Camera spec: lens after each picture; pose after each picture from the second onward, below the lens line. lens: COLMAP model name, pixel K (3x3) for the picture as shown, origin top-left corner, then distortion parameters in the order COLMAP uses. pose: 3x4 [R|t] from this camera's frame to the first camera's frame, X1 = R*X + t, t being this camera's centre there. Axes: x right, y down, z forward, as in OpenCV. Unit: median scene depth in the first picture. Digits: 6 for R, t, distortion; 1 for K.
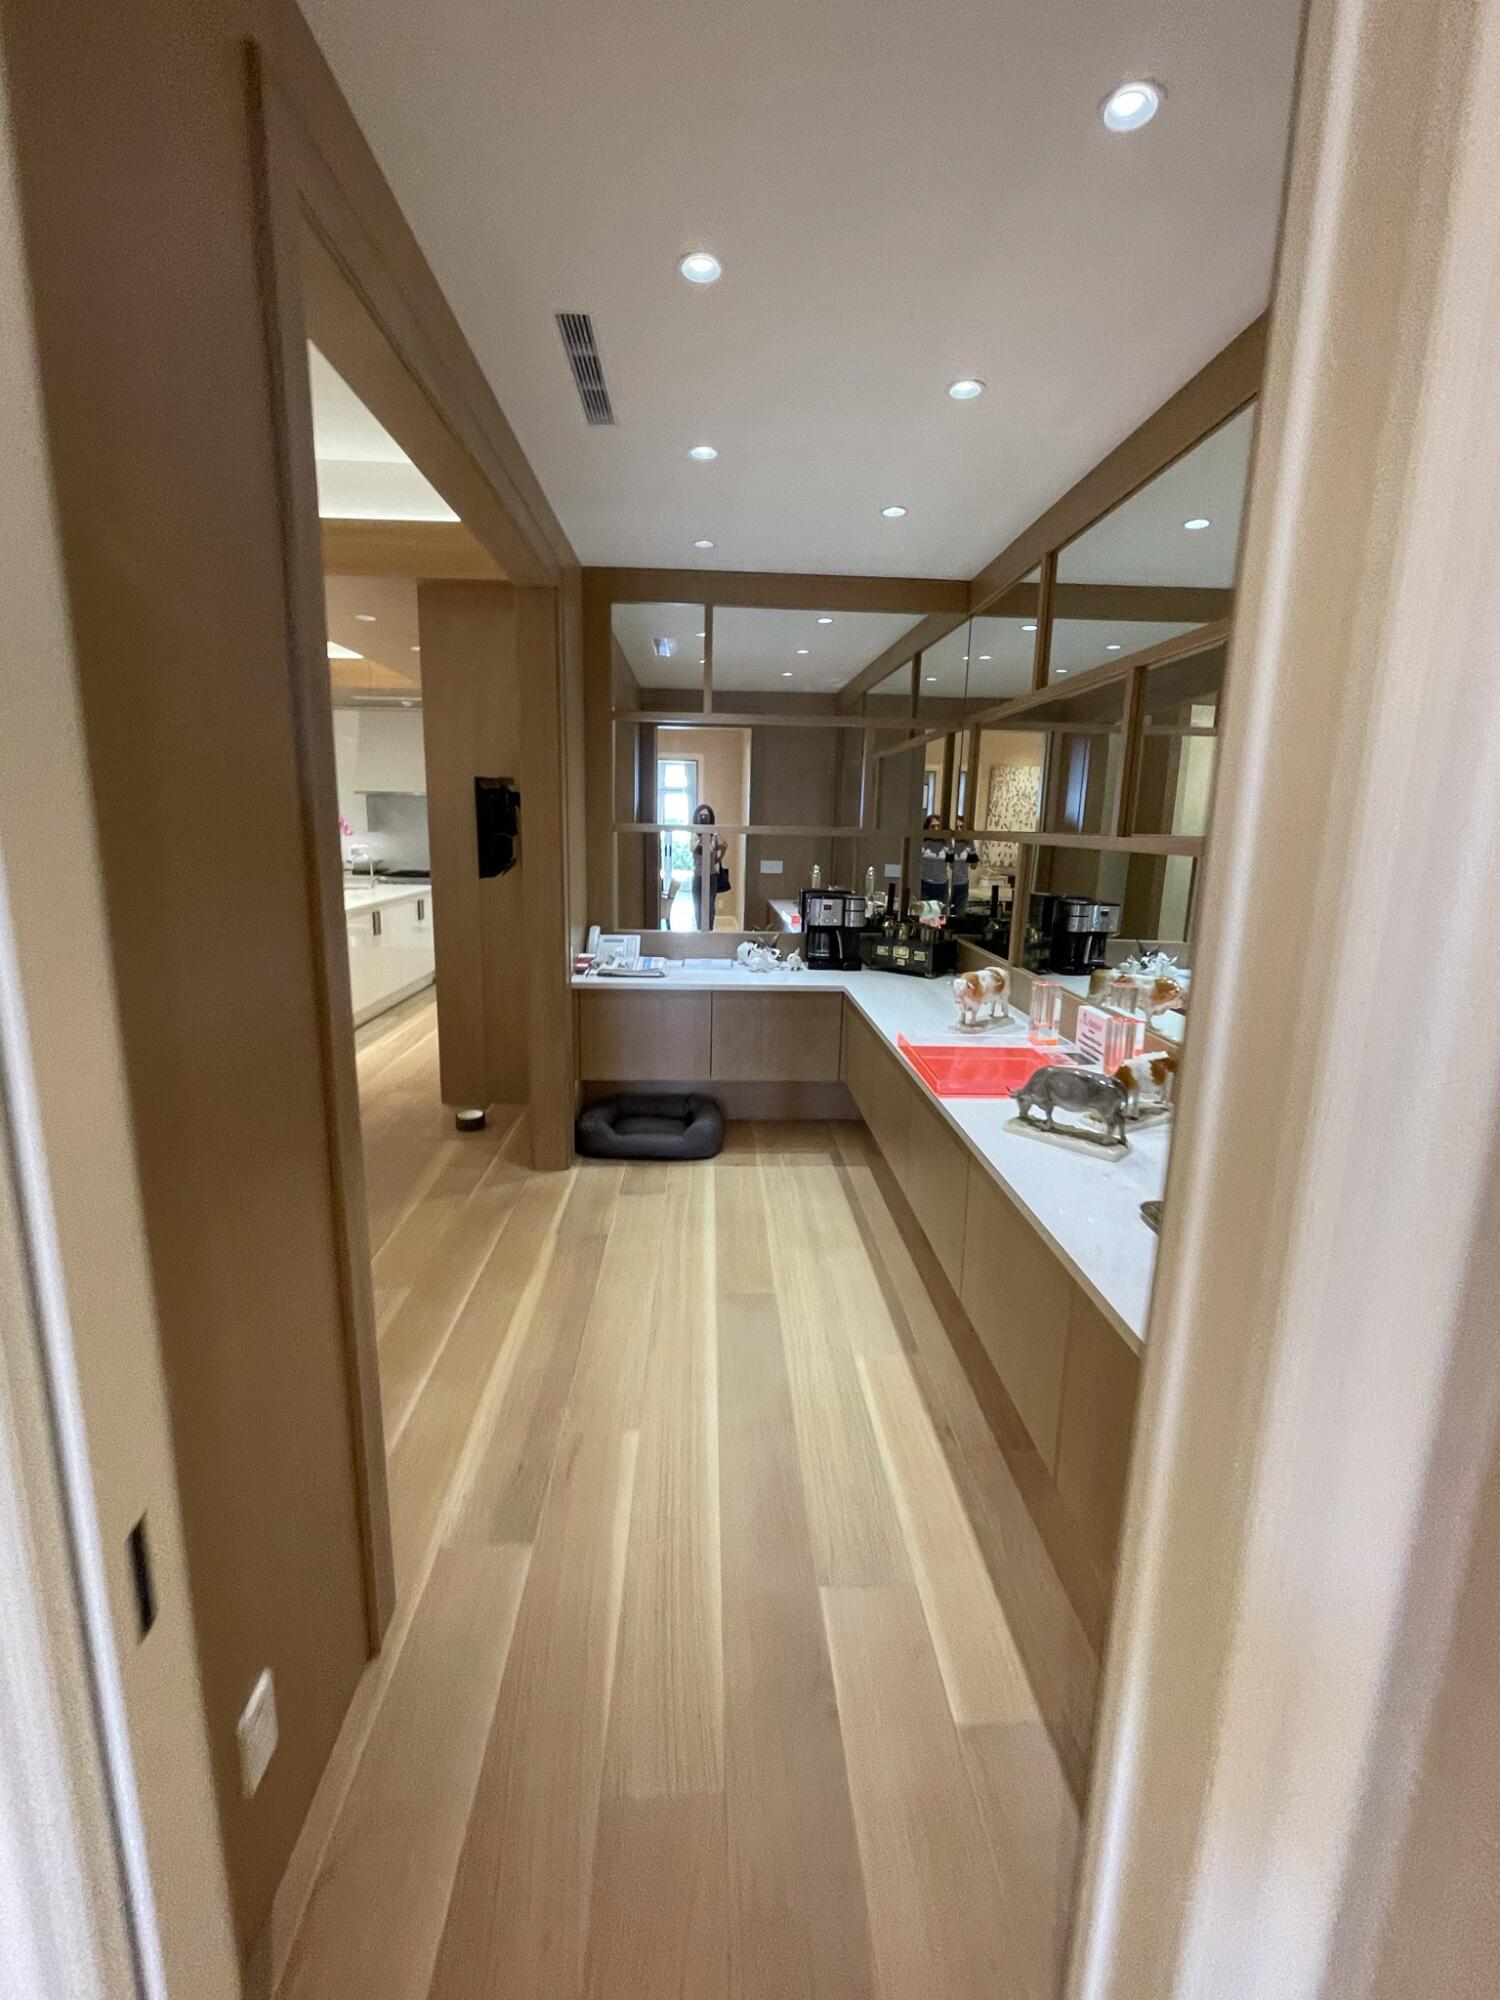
lens RADIAL K [[849.9, 0, 753.8], [0, 849.9, 984.2], [0, 0, 1]] dist [-0.006437, 0.000278]
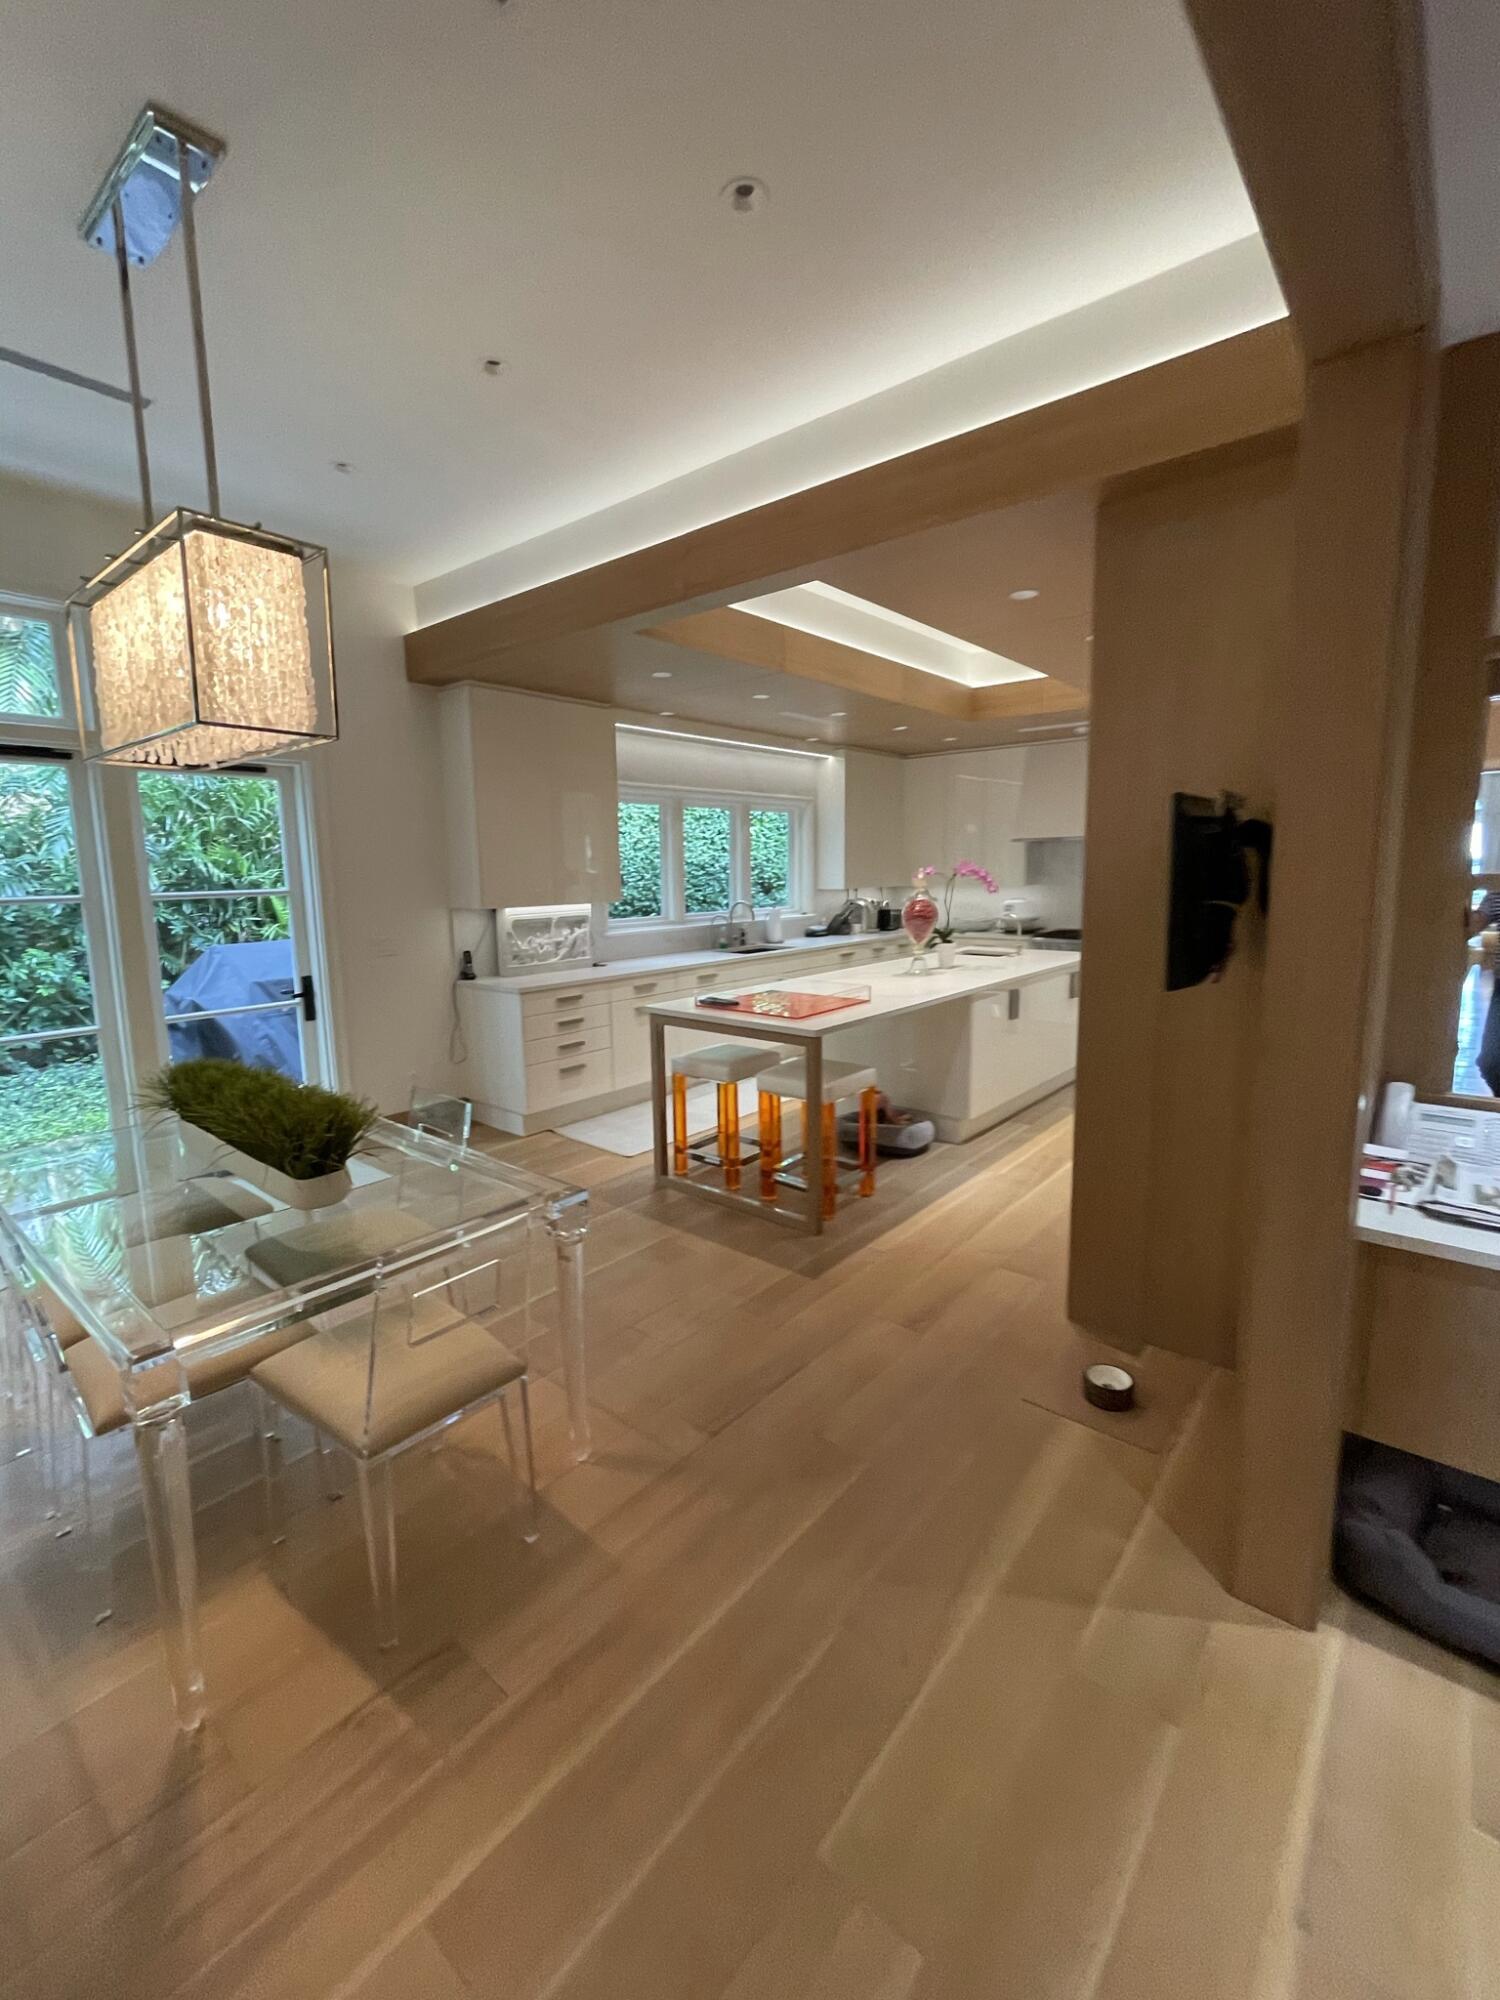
lens RADIAL K [[849.9, 0, 758.7], [0, 849.9, 983.6], [0, 0, 1]] dist [-0.006437, 0.000278]
pose [[0.738328, 0.055205, -0.672178, -0.142960], [-0.089334, 0.995868, -0.016337, -0.089078], [0.668499, 0.072111, 0.740209, 0.409866]]
